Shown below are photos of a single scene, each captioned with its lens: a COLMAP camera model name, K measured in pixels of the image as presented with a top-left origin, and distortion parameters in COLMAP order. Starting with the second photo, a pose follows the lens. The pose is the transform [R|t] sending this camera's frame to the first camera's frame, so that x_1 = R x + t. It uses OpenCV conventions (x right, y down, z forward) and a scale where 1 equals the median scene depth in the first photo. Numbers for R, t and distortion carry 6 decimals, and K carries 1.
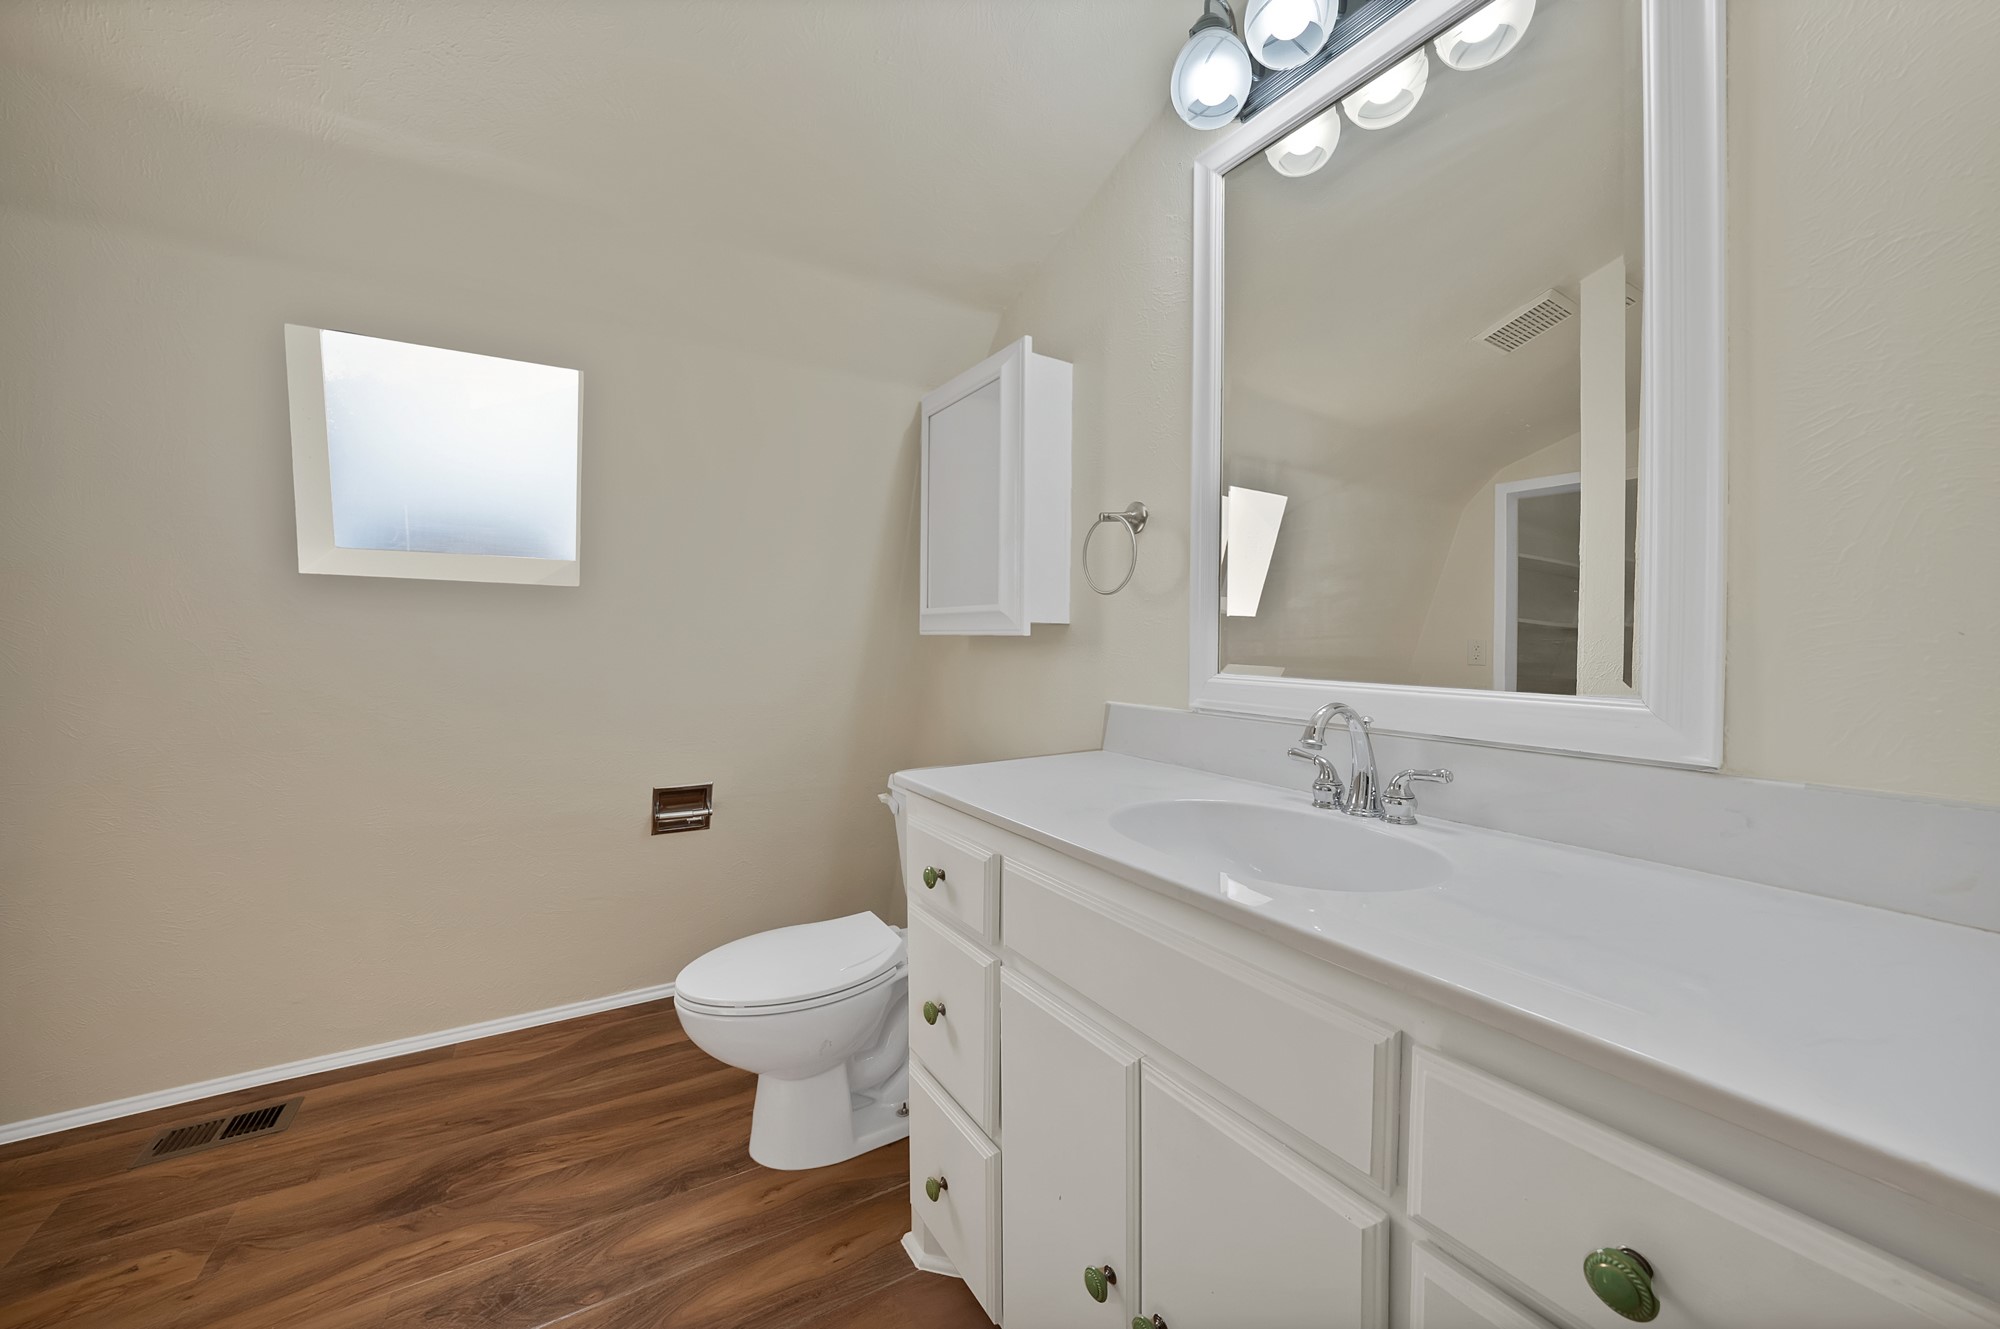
lens RADIAL K [[754.8, 0, 997.6], [0, 754.8, 646.2], [0, 0, 1]] dist [-0.000515, -0.000025]
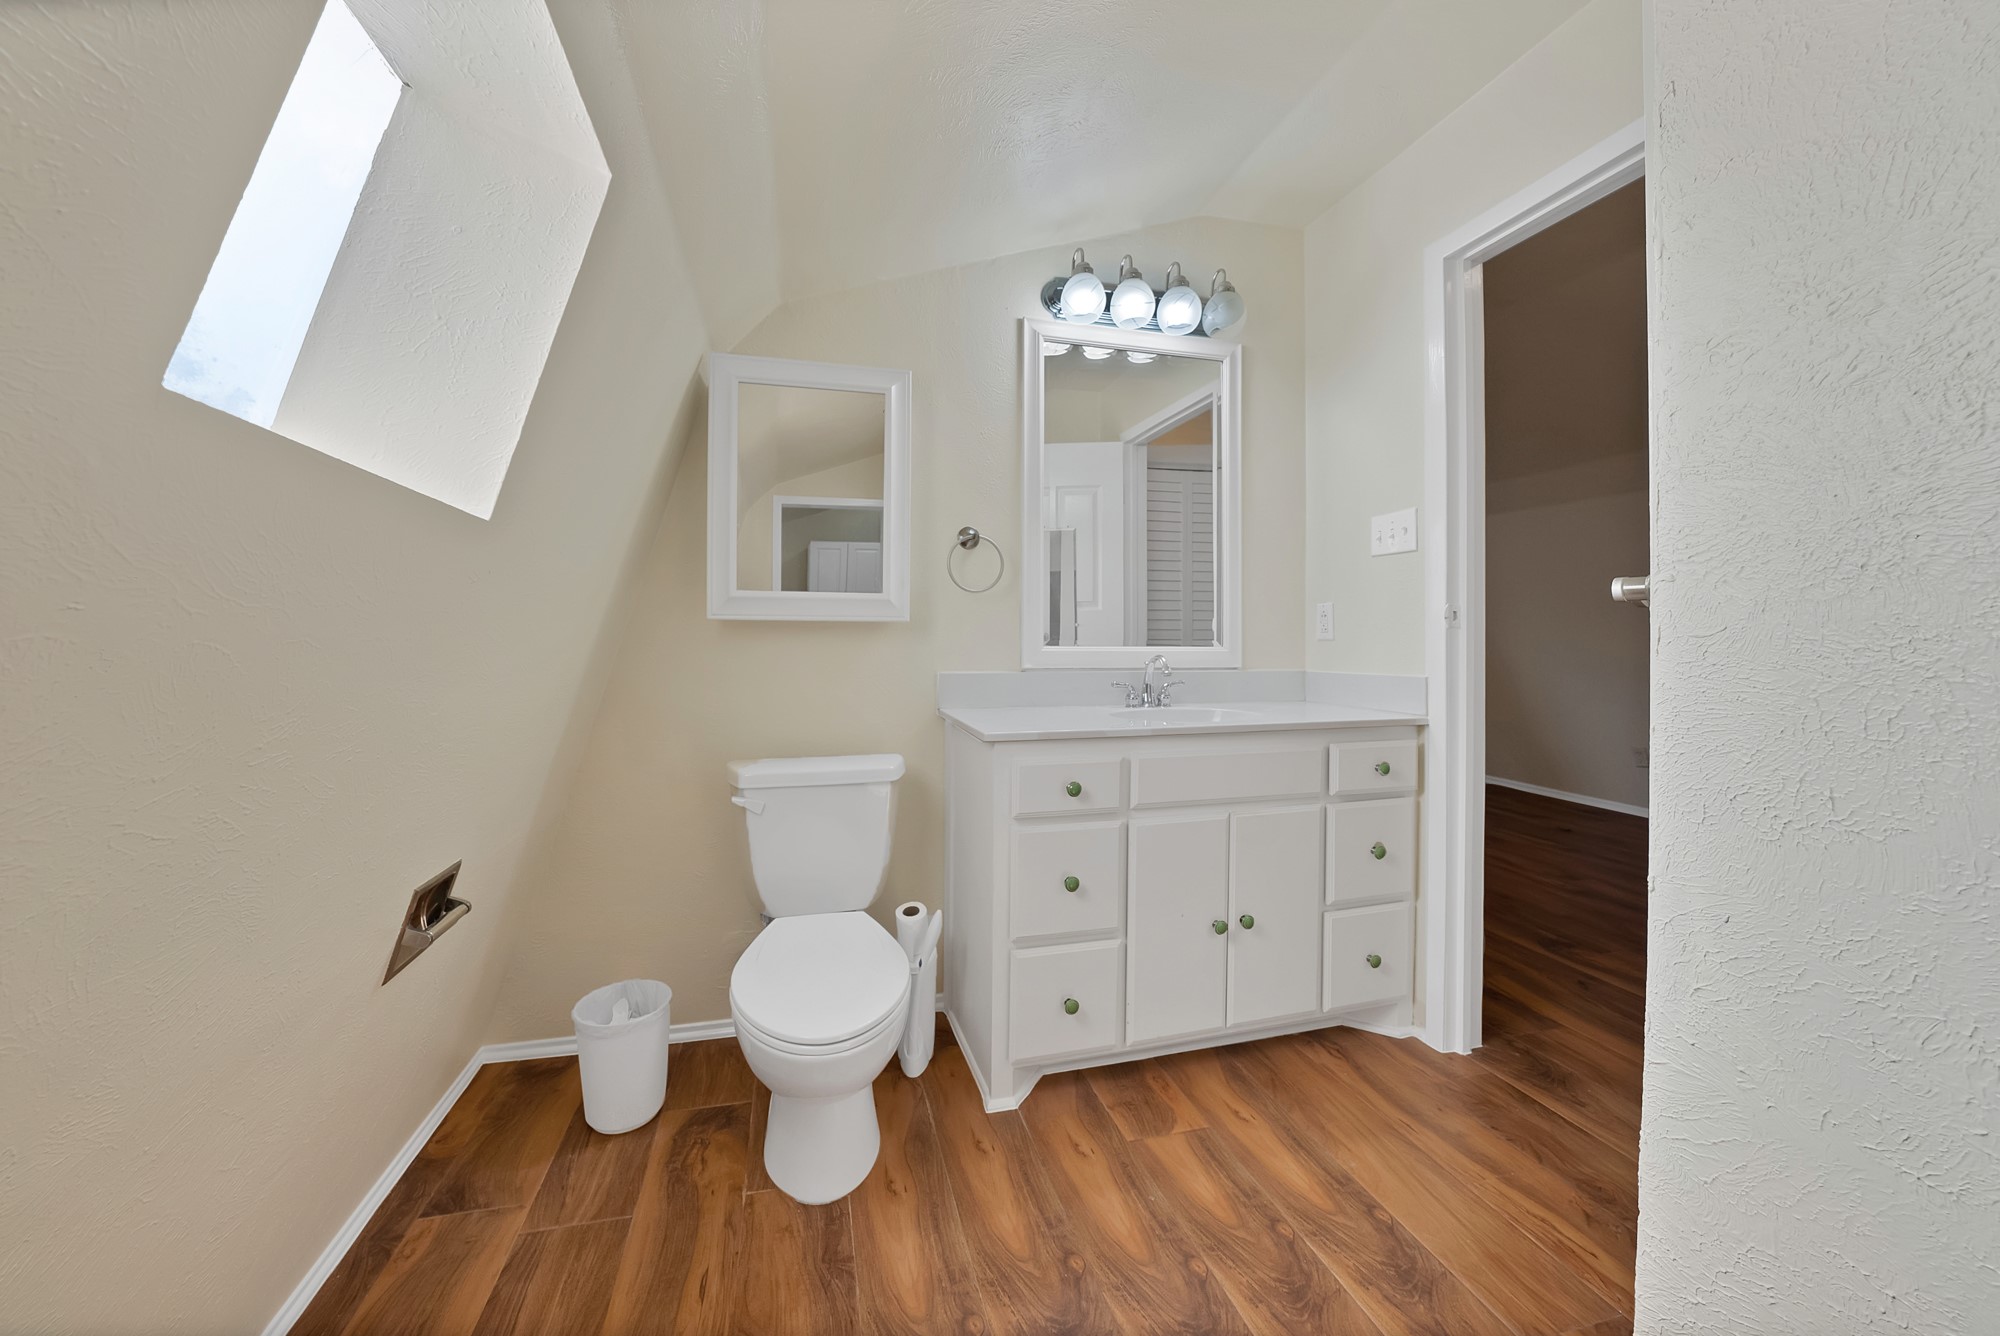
lens RADIAL K [[724.1, 0, 997.1], [0, 724.1, 647.6], [0, 0, 1]] dist [0.000193, 0.000011]
pose [[0.277745, -0.017117, 0.960502, -1.283282], [0.010787, 0.999834, 0.014699, 0.015270], [-0.960594, 0.006278, 0.277883, 0.675962]]
